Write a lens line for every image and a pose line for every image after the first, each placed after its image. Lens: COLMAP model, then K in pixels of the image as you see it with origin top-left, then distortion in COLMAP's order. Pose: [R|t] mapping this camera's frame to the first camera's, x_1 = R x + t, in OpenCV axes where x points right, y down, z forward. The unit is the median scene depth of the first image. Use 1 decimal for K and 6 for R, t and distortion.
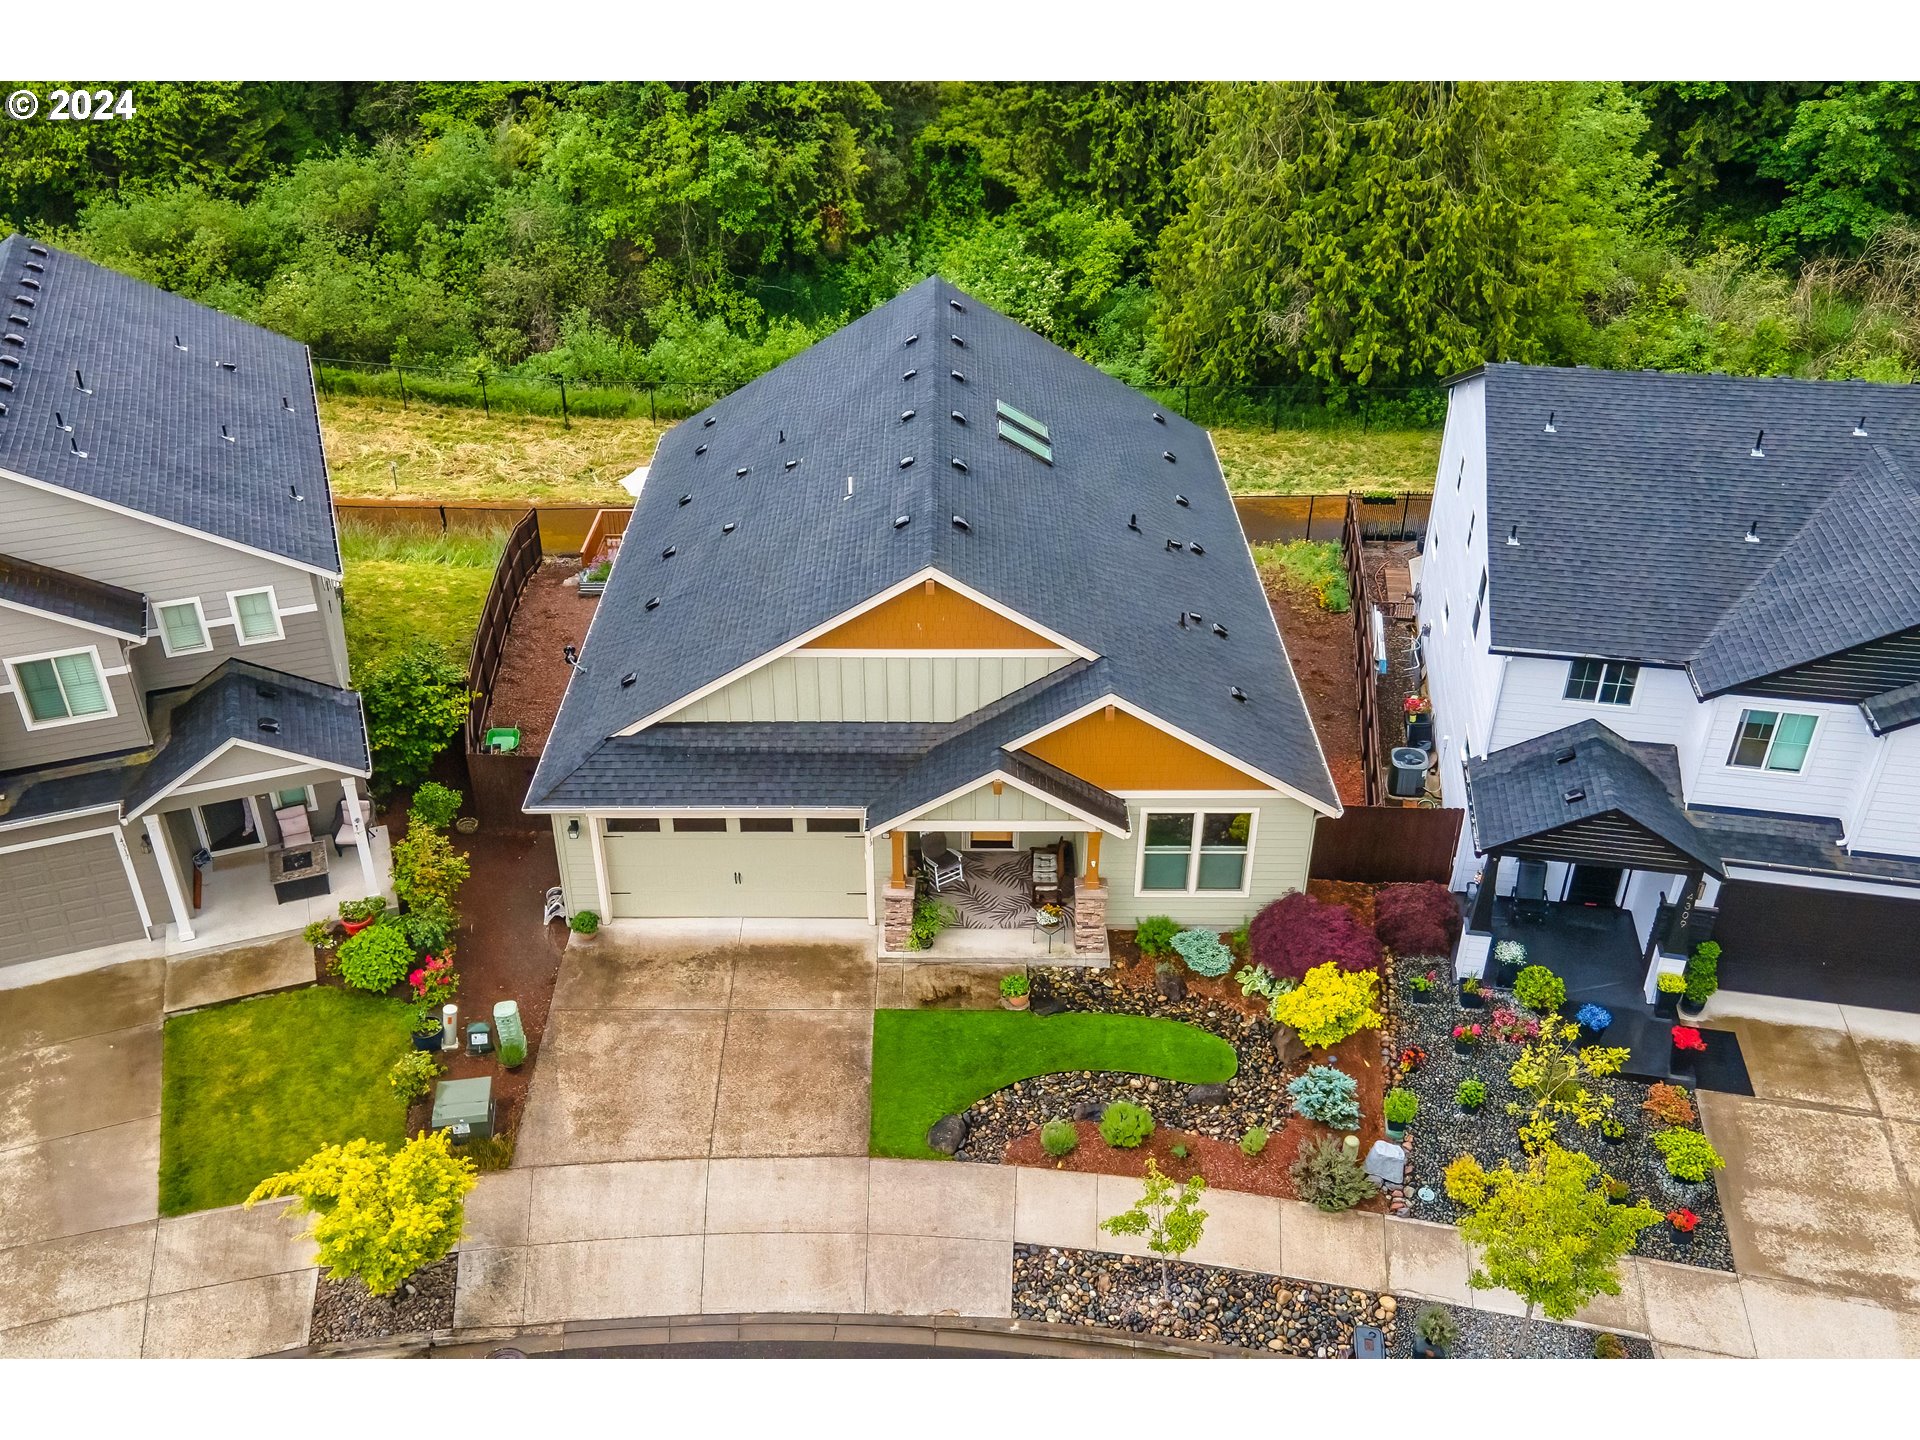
lens RADIAL K [[1612.9, 0, 950.5], [0, 1612.9, 654.4], [0, 0, 1]] dist [0.023672, 0.030373]
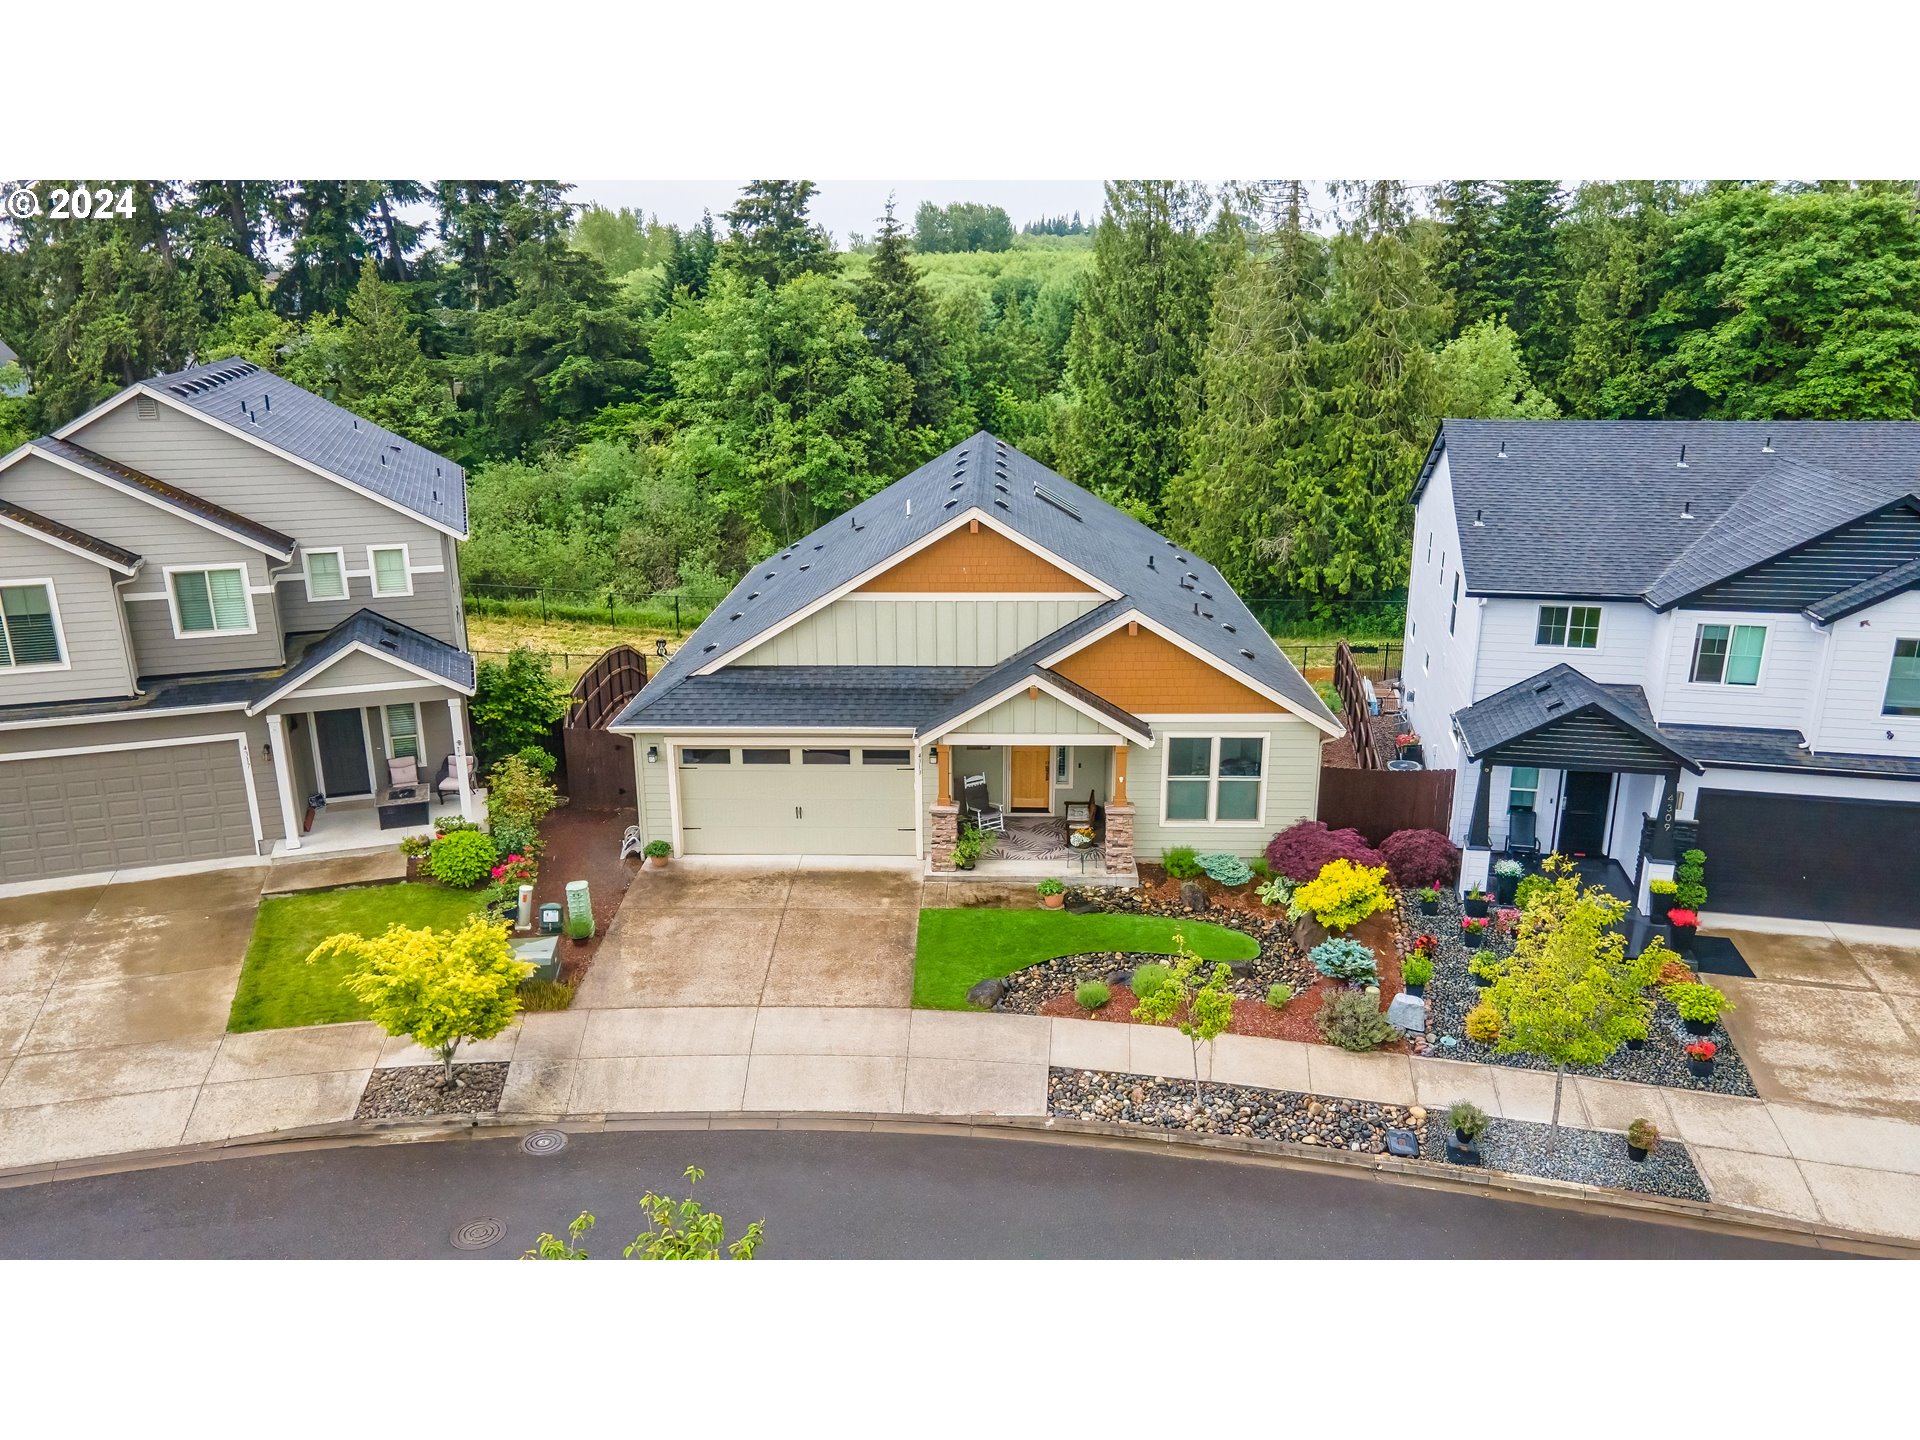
lens RADIAL K [[1349.5, 0, 990.5], [0, 1349.5, 673.2], [0, 0, 1]] dist [0.033821, 0.010181]
pose [[0.999944, 0.001888, -0.010396, 0.008969], [-0.004453, 0.967548, -0.252648, 0.295686], [0.009582, 0.252681, 0.967502, 0.090094]]
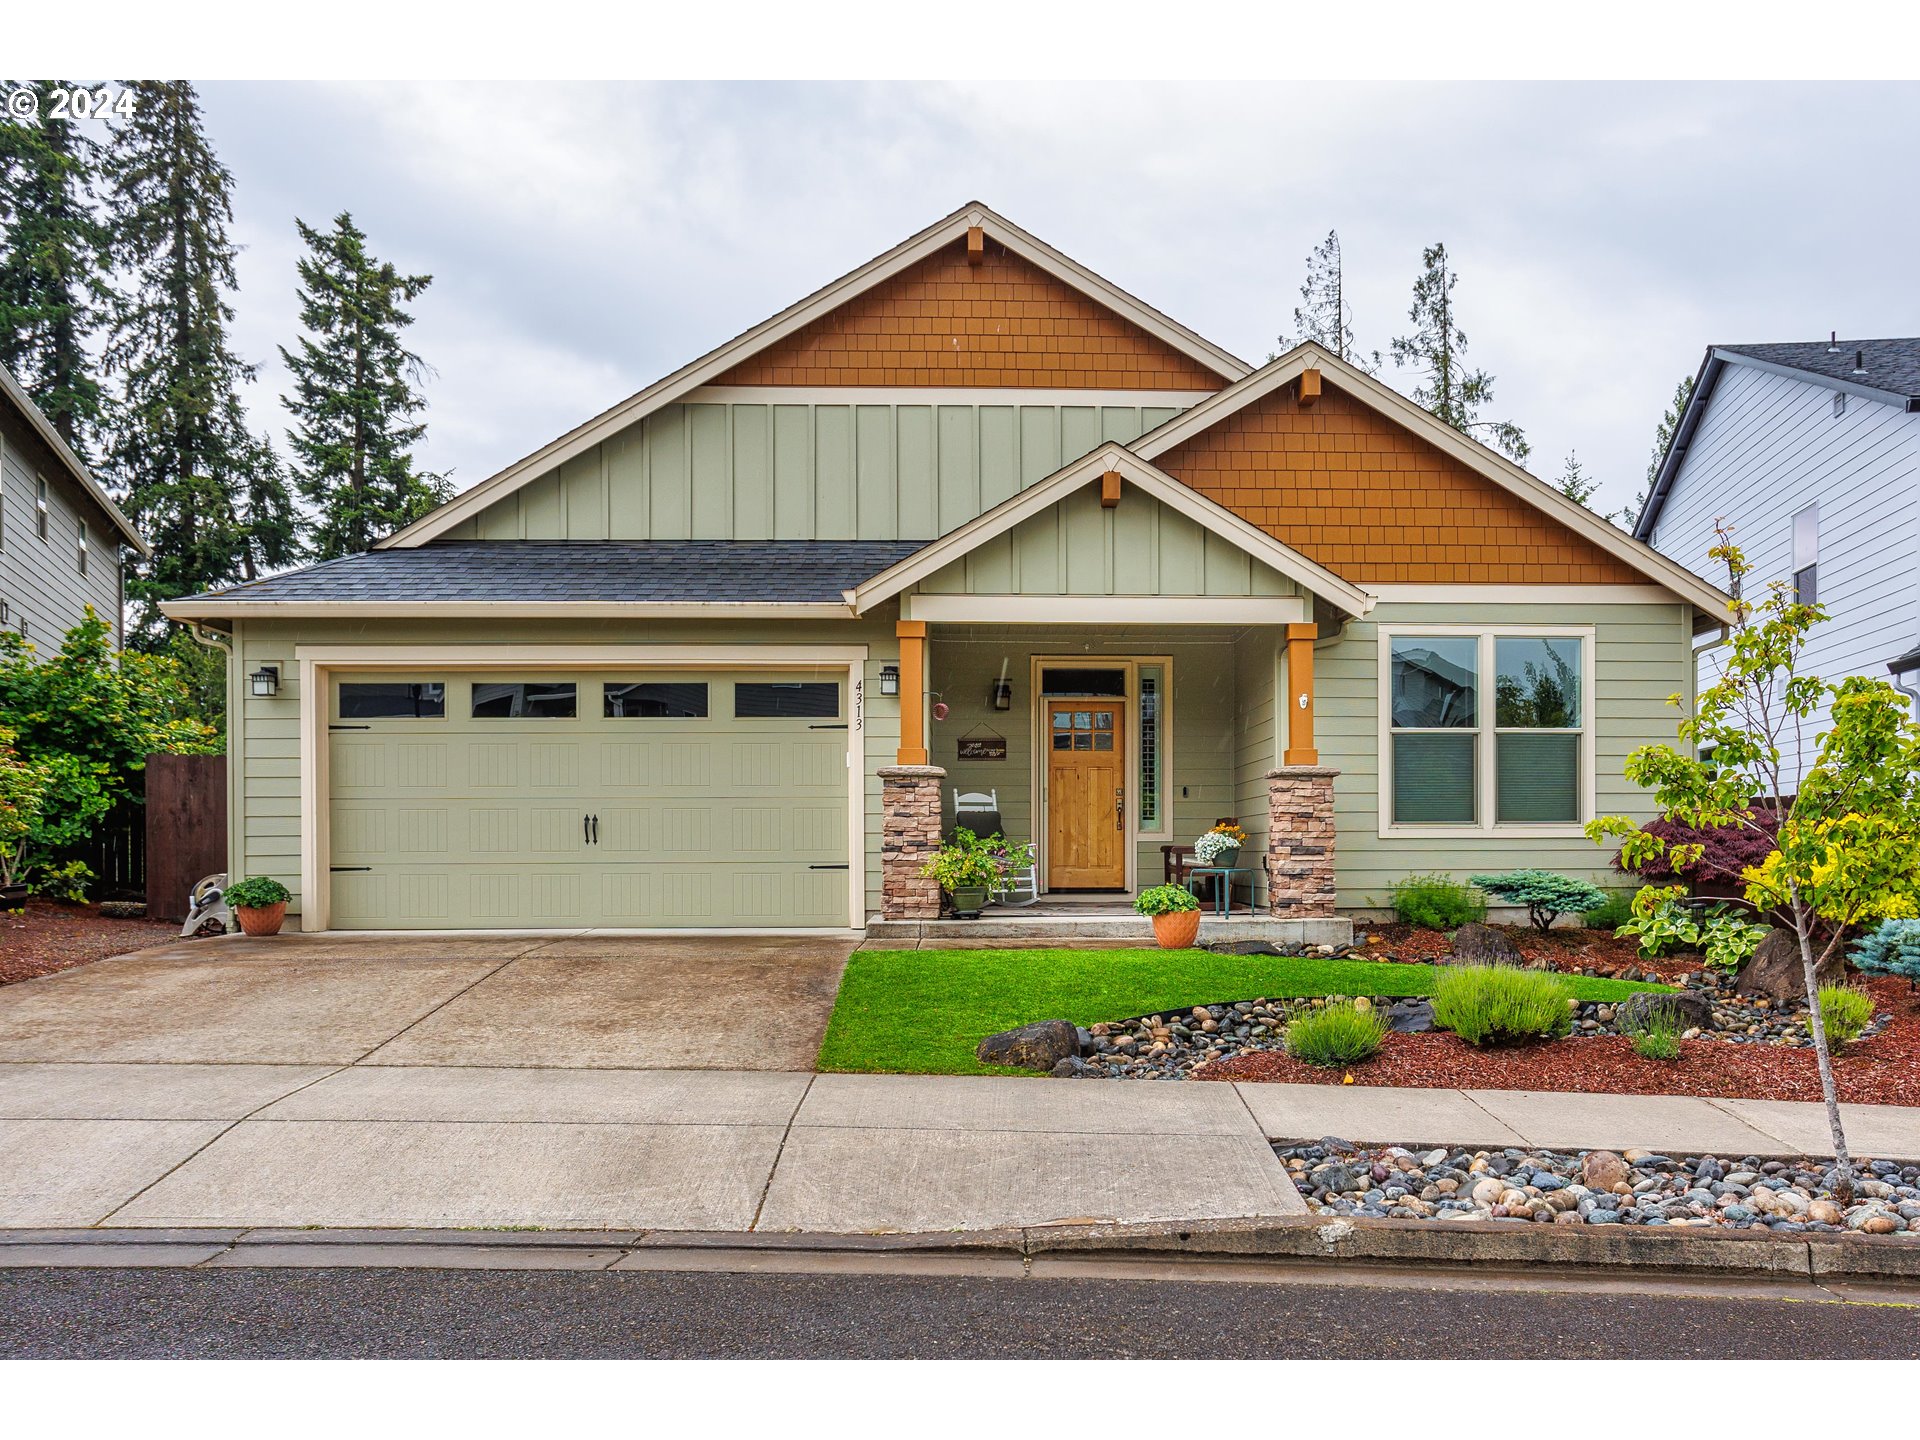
lens RADIAL K [[1449.7, 0, 1066.6], [0, 1449.7, 844.4], [0, 0, 1]] dist [-0.042358, 0.043559]
pose [[0.997860, -0.005870, 0.065130, -0.014483], [0.037177, 0.870280, -0.491153, 0.390865], [-0.053798, 0.492523, 0.868635, 0.640574]]
